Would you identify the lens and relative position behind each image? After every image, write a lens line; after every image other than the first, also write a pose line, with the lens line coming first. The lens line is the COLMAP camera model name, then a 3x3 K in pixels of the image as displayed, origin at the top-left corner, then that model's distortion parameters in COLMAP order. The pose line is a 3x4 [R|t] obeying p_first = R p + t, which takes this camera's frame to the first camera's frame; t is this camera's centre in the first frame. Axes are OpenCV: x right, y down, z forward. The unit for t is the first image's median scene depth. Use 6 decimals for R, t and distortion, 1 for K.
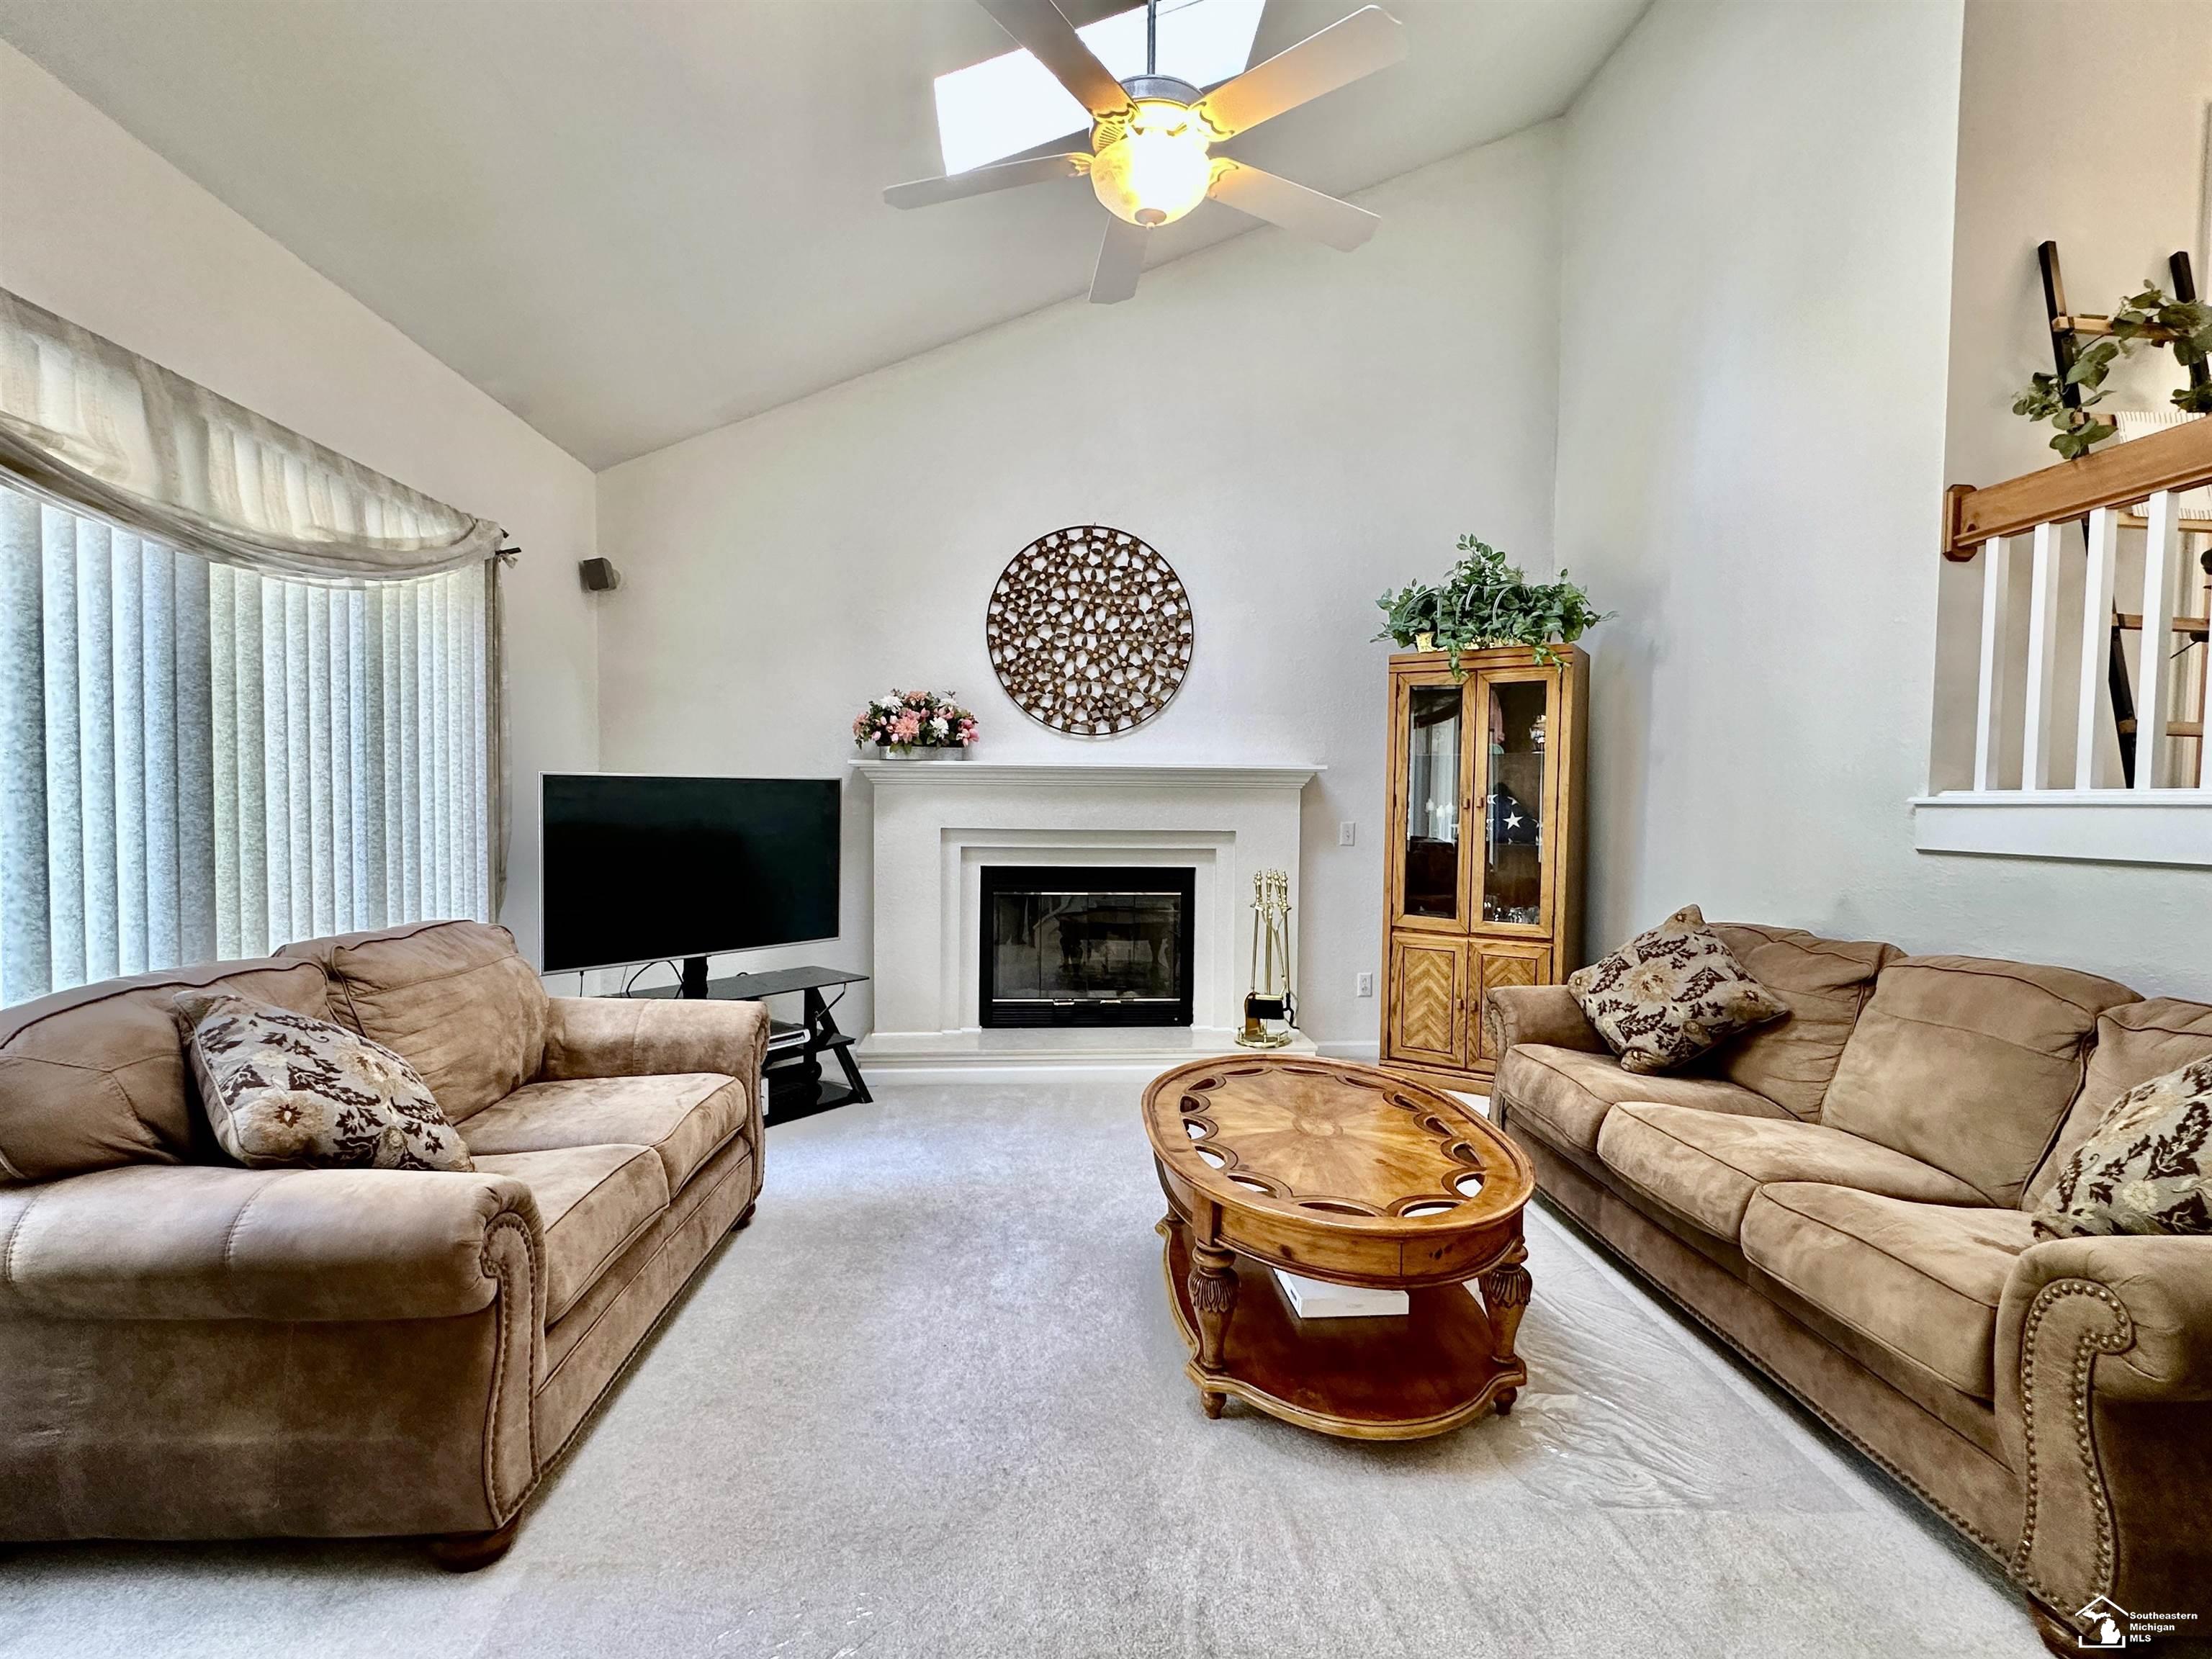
lens RADIAL K [[1045.3, 0, 1106.0], [0, 1045.3, 829.5], [0, 0, 1]] dist [0.001744, -0.000145]
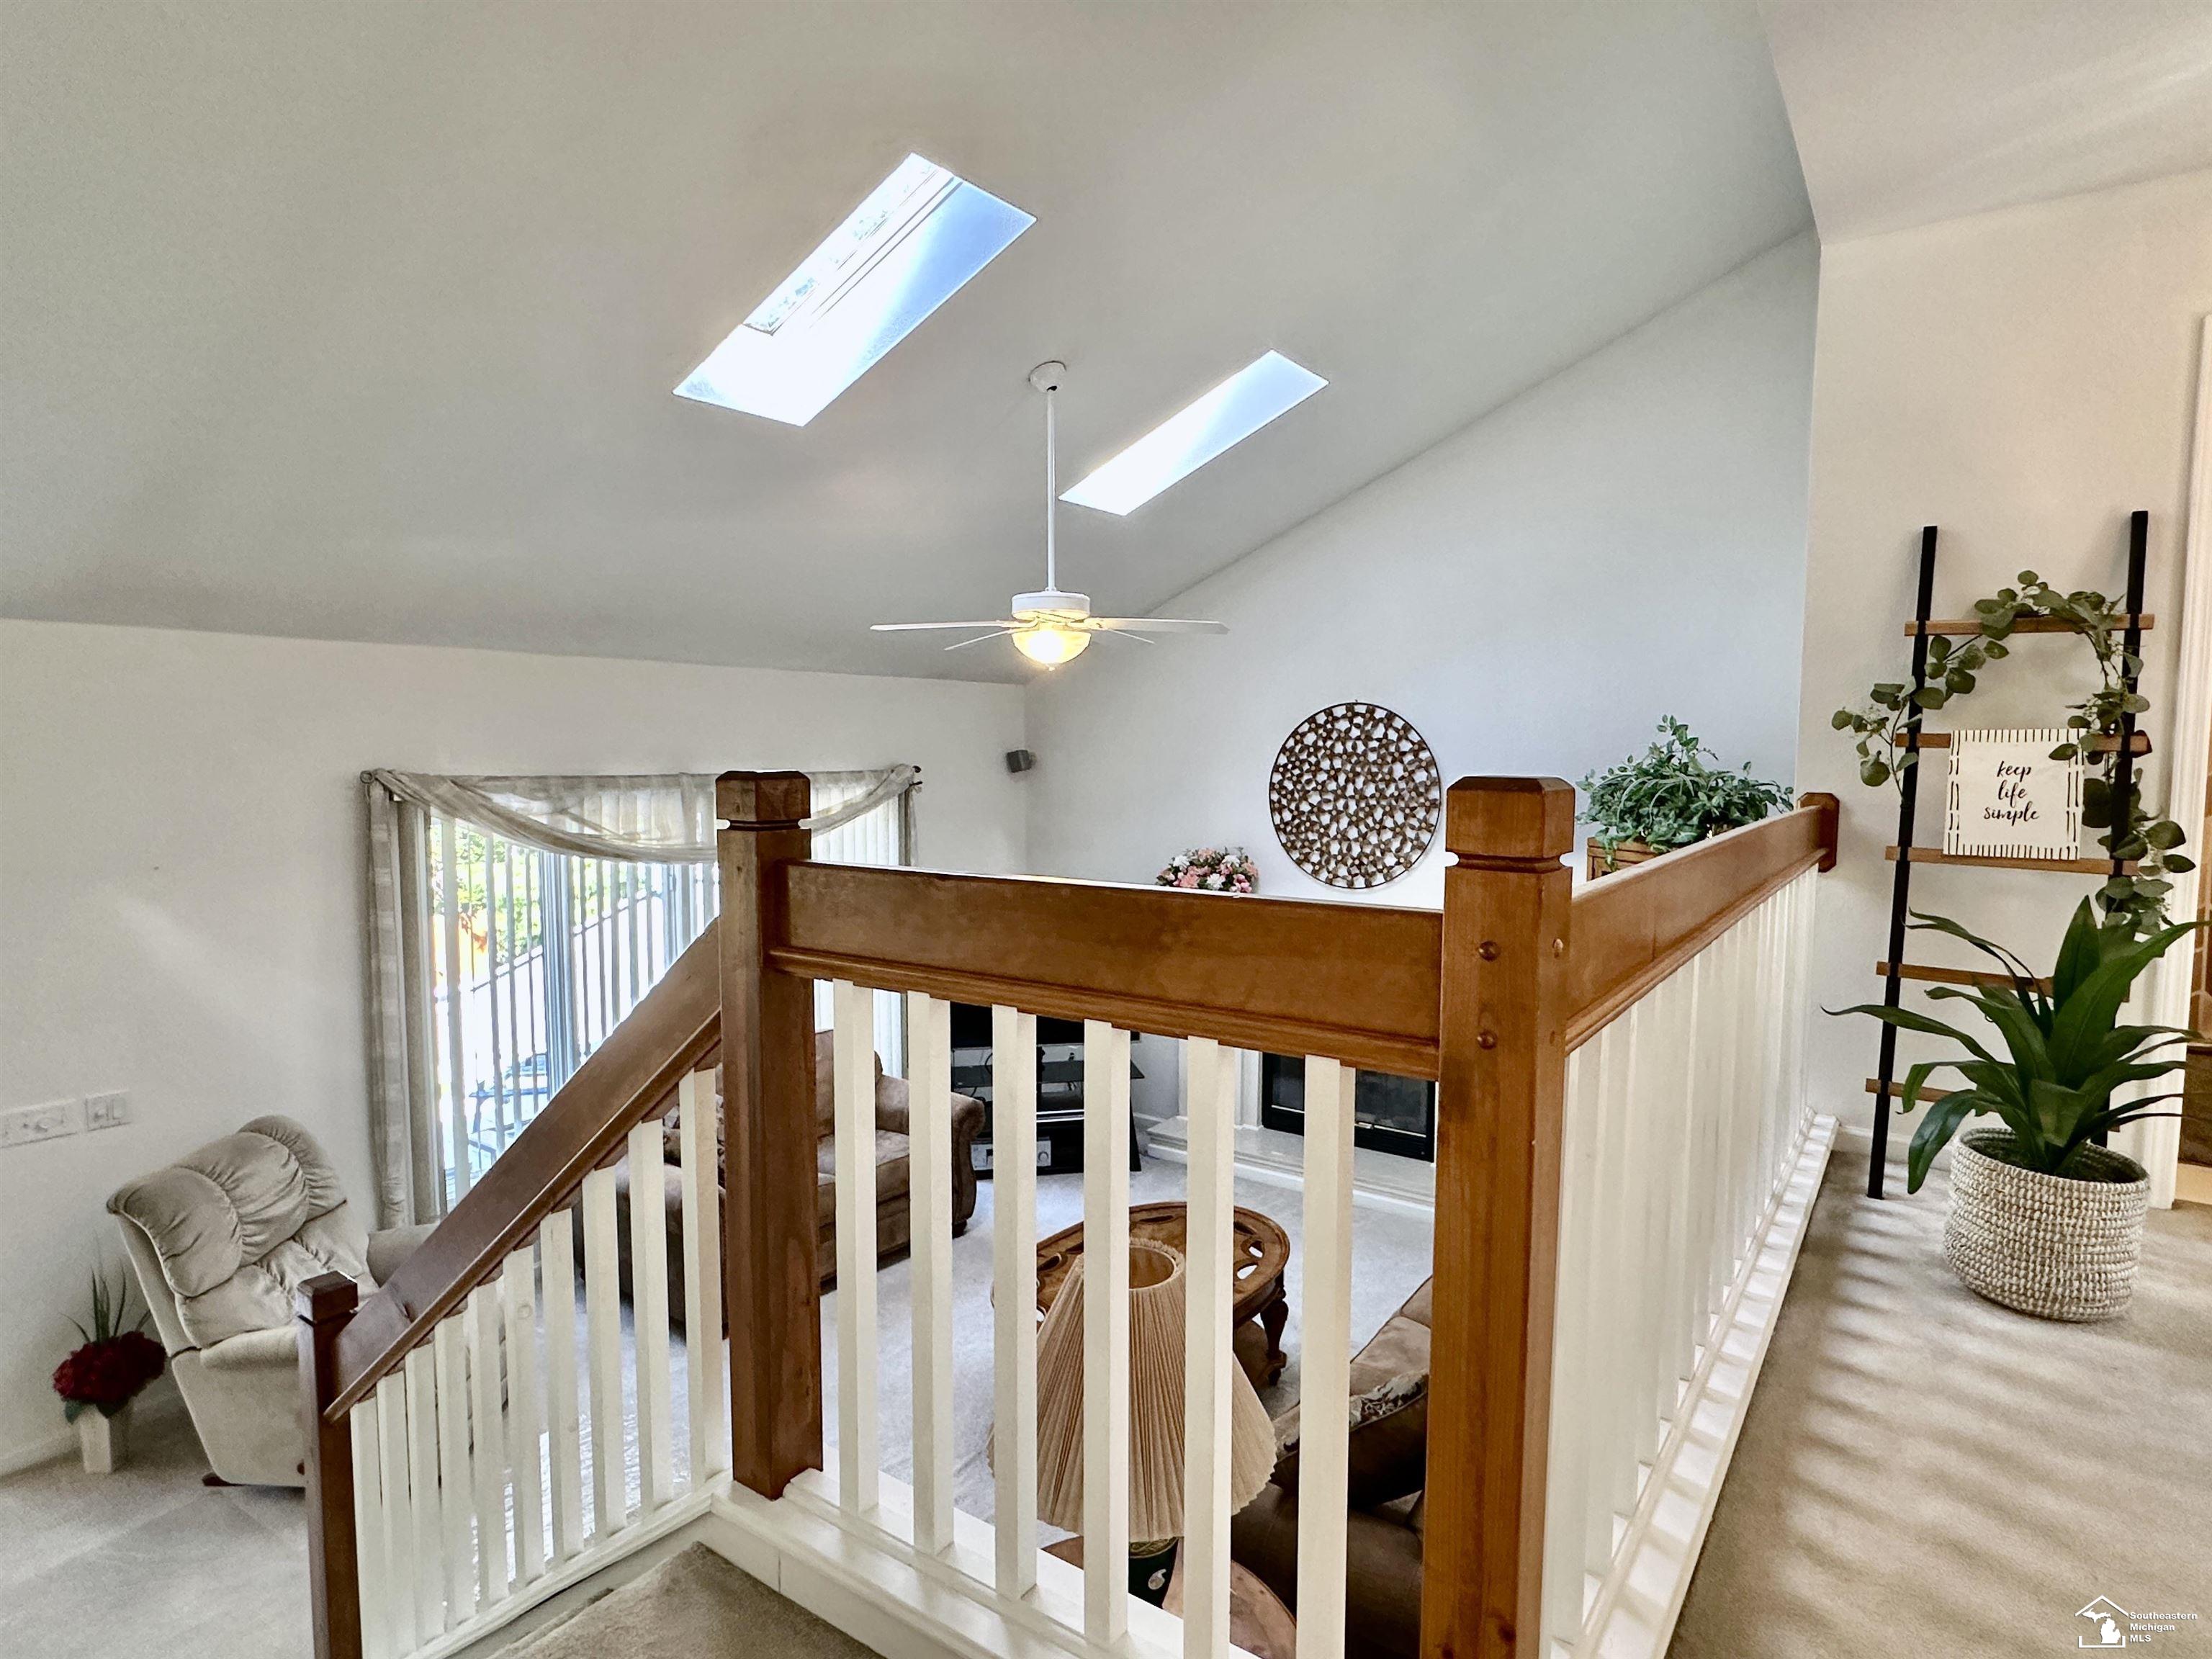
lens RADIAL K [[1197.9, 0, 1102.5], [0, 1197.9, 840.6], [0, 0, 1]] dist [0.000176, -0.001310]
pose [[0.758625, 0.038473, -0.650391, 0.625630], [-0.013476, 0.998968, 0.043374, -0.195902], [0.651388, -0.024140, 0.758360, -0.152275]]
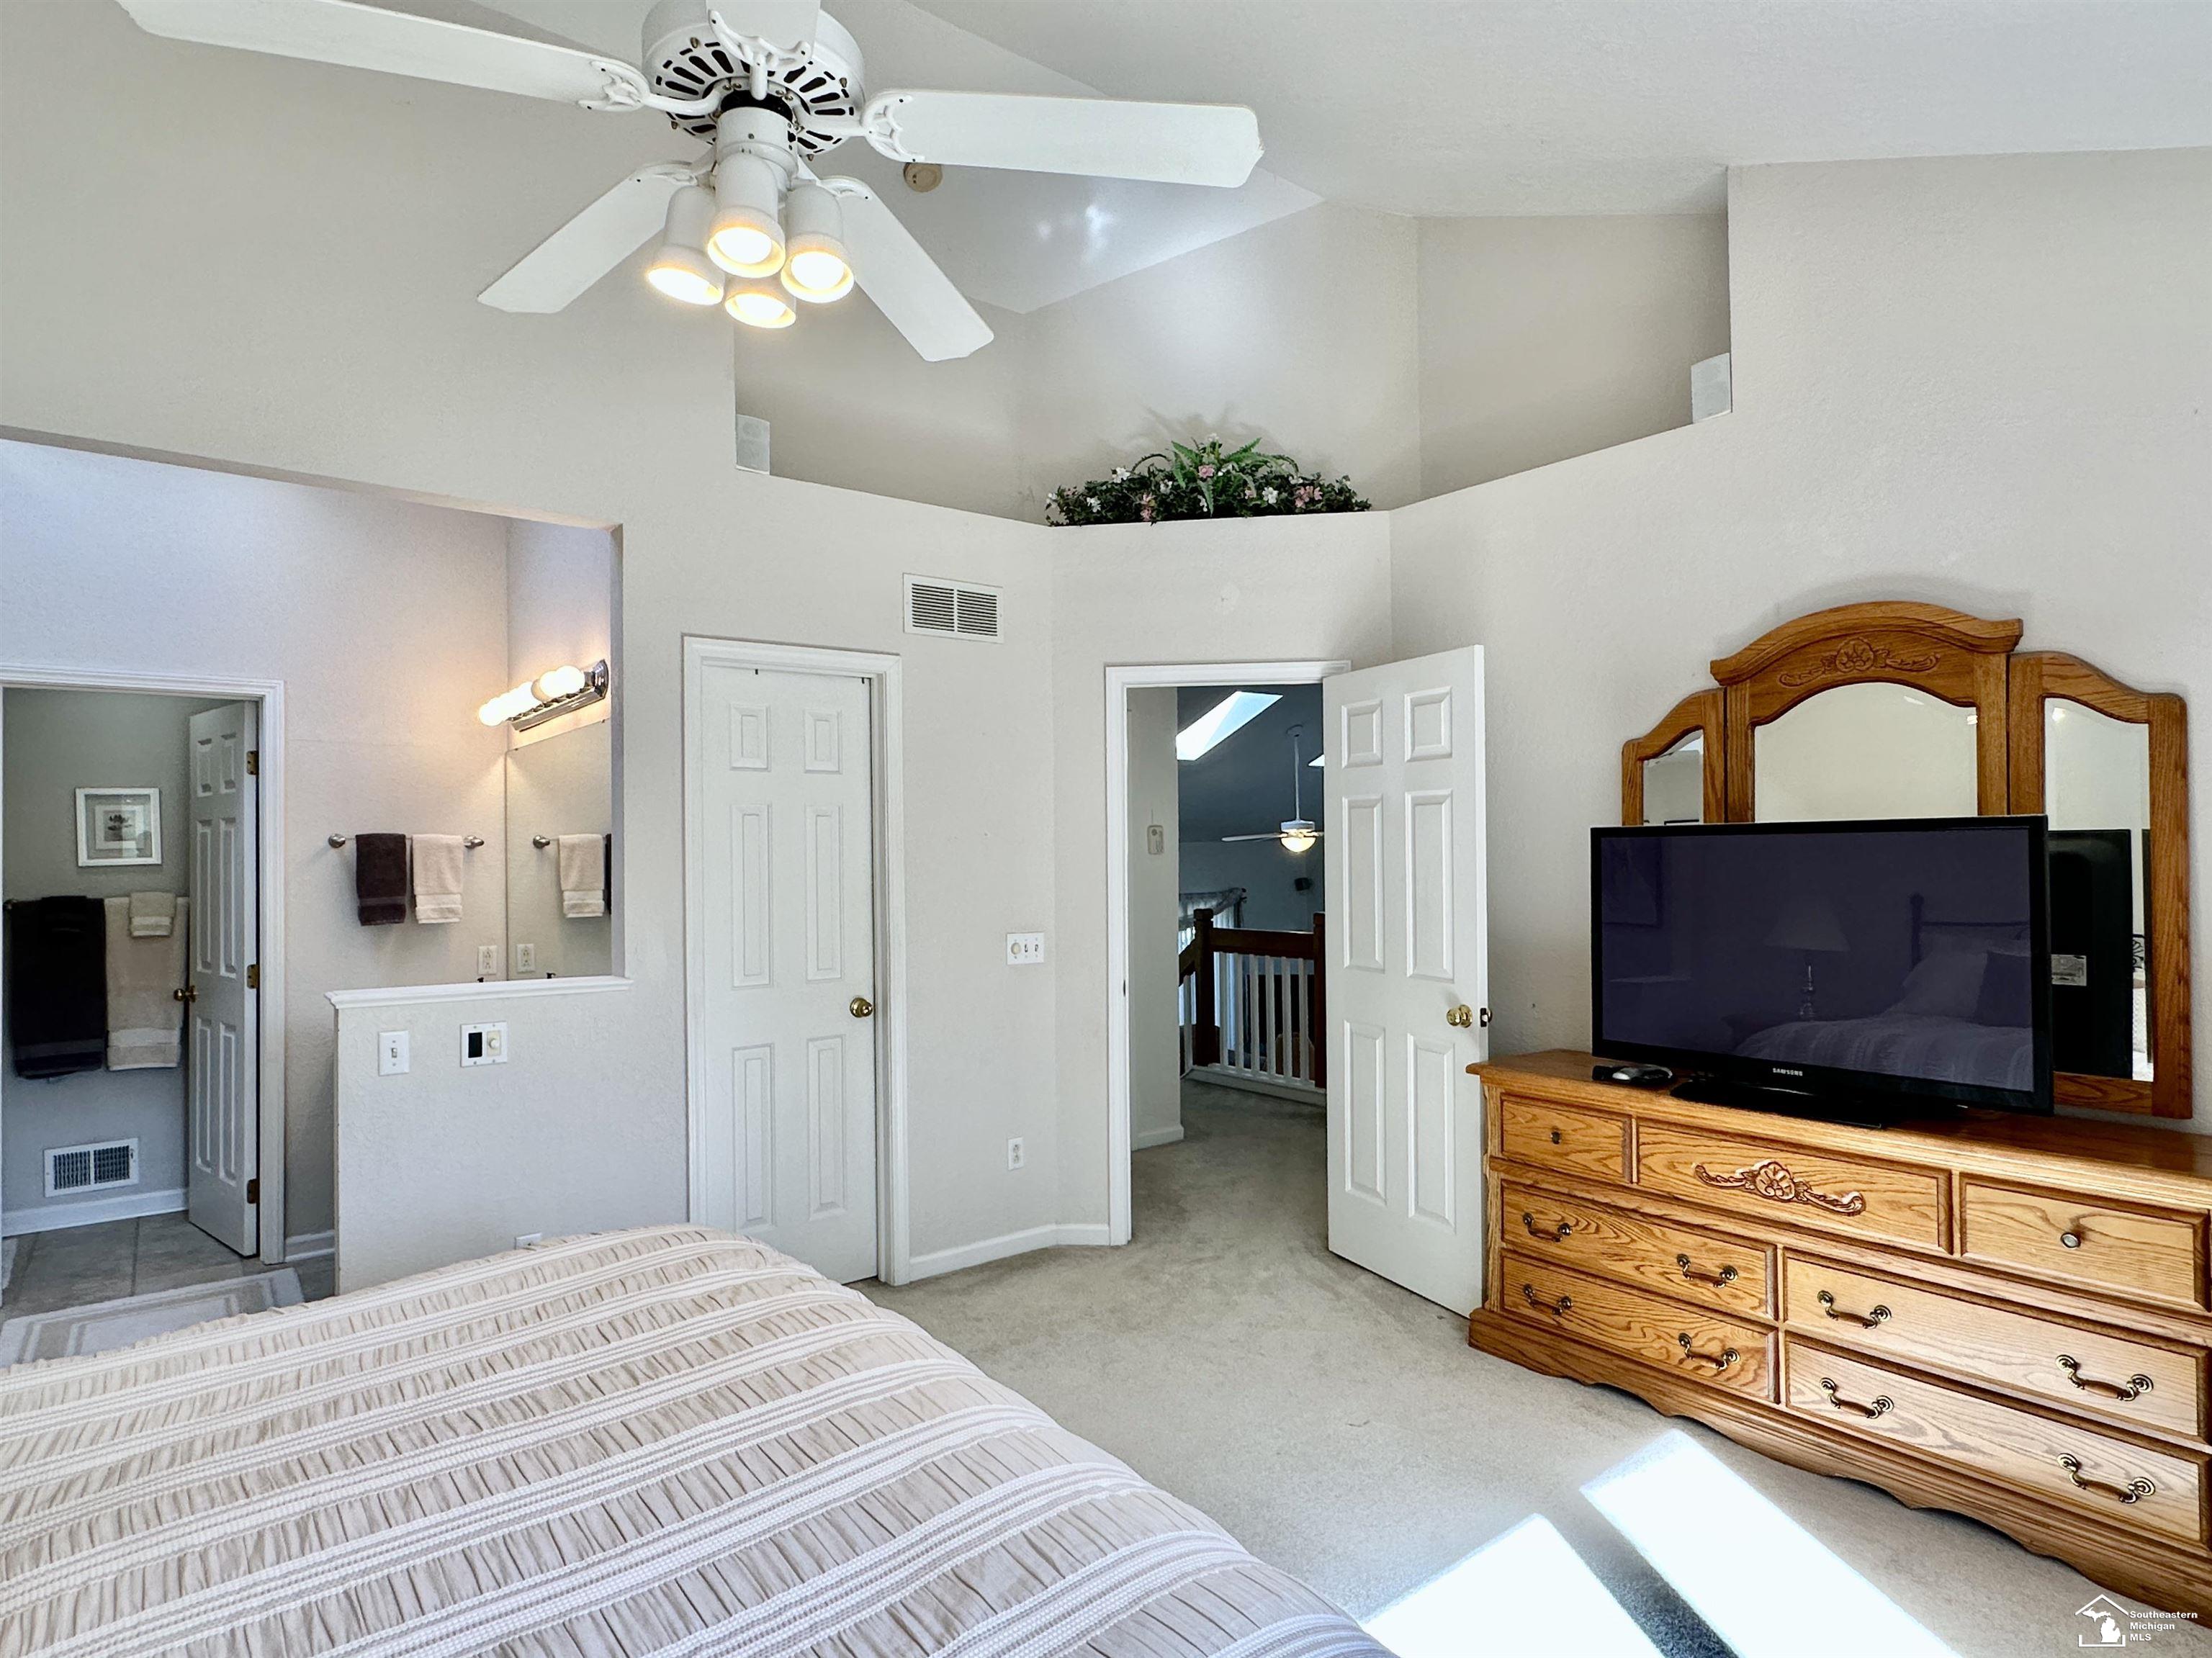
lens RADIAL K [[1197.8, 0, 1102.5], [0, 1197.8, 840.1], [0, 0, 1]] dist [0.000176, -0.001310]
pose [[0.547582, -0.023030, -0.836435, 1.548995], [-0.010093, 0.999367, -0.034124, -0.233070], [0.836691, 0.027127, 0.547002, -0.905672]]
